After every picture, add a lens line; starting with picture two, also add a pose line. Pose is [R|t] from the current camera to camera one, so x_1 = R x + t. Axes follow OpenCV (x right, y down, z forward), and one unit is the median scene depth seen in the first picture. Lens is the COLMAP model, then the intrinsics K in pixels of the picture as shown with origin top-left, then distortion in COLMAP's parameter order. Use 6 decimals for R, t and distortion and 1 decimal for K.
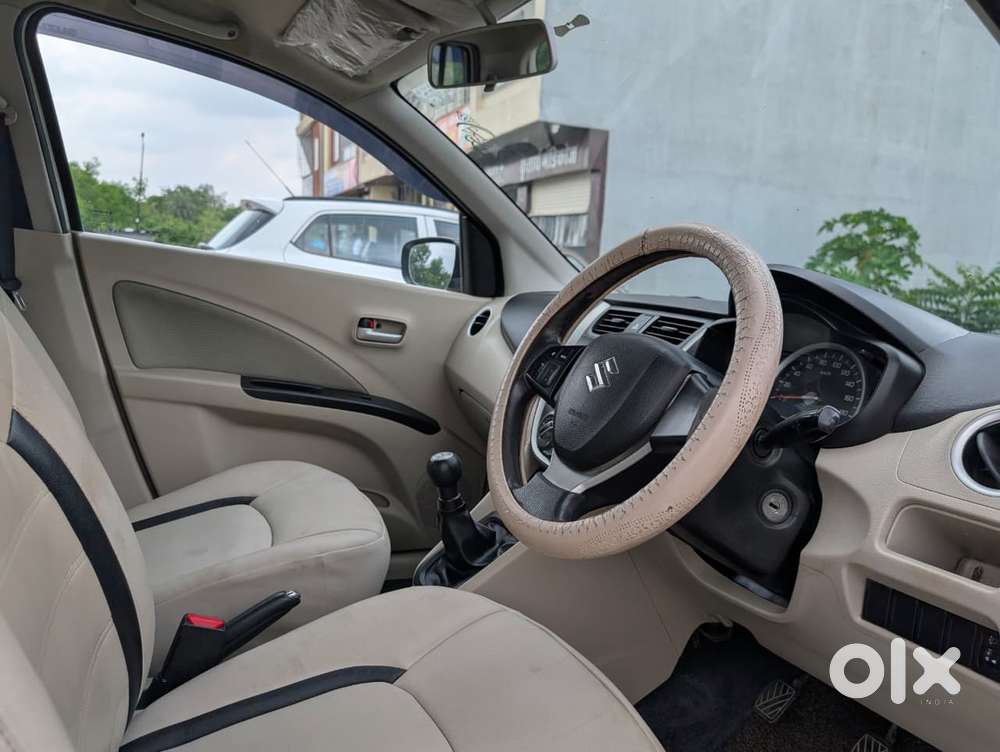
lens RADIAL K [[718.6, 0, 499.8], [0, 718.6, 386.7], [0, 0, 1]] dist [0.008260, -0.017809]
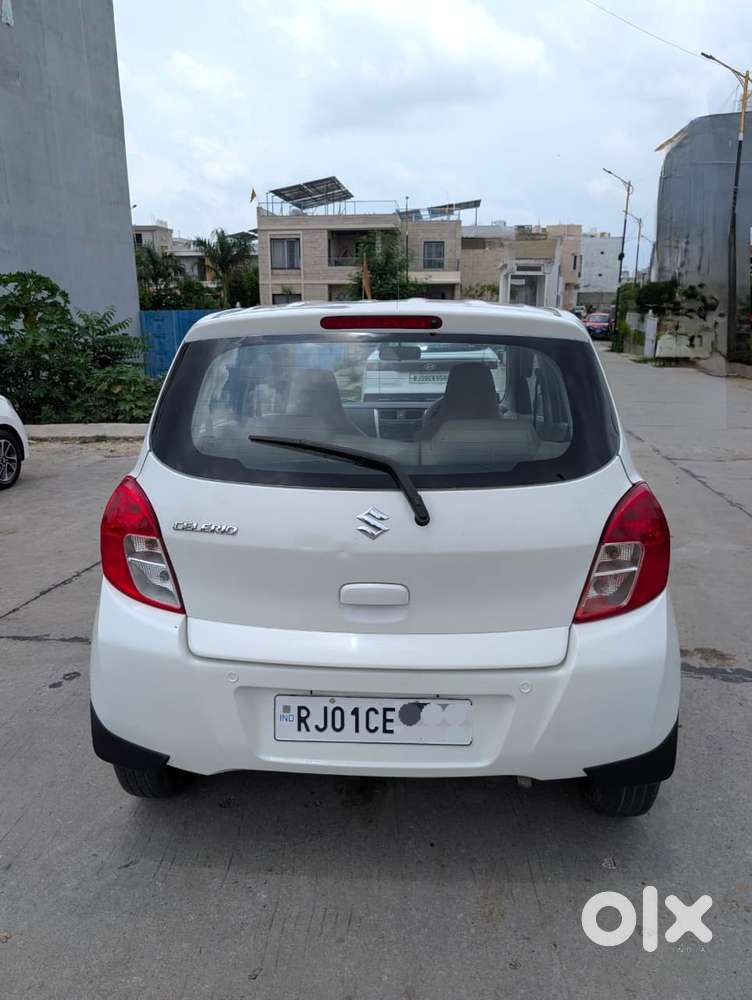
lens RADIAL K [[718.6, 0, 376.7], [0, 718.6, 499.0], [0, 0, 1]] dist [0.008260, -0.017809]
pose [[0.477575, -0.280145, 0.832731, -2.013409], [0.178746, 0.958961, 0.220099, -0.334242], [-0.860216, 0.043733, 0.508051, -0.460397]]
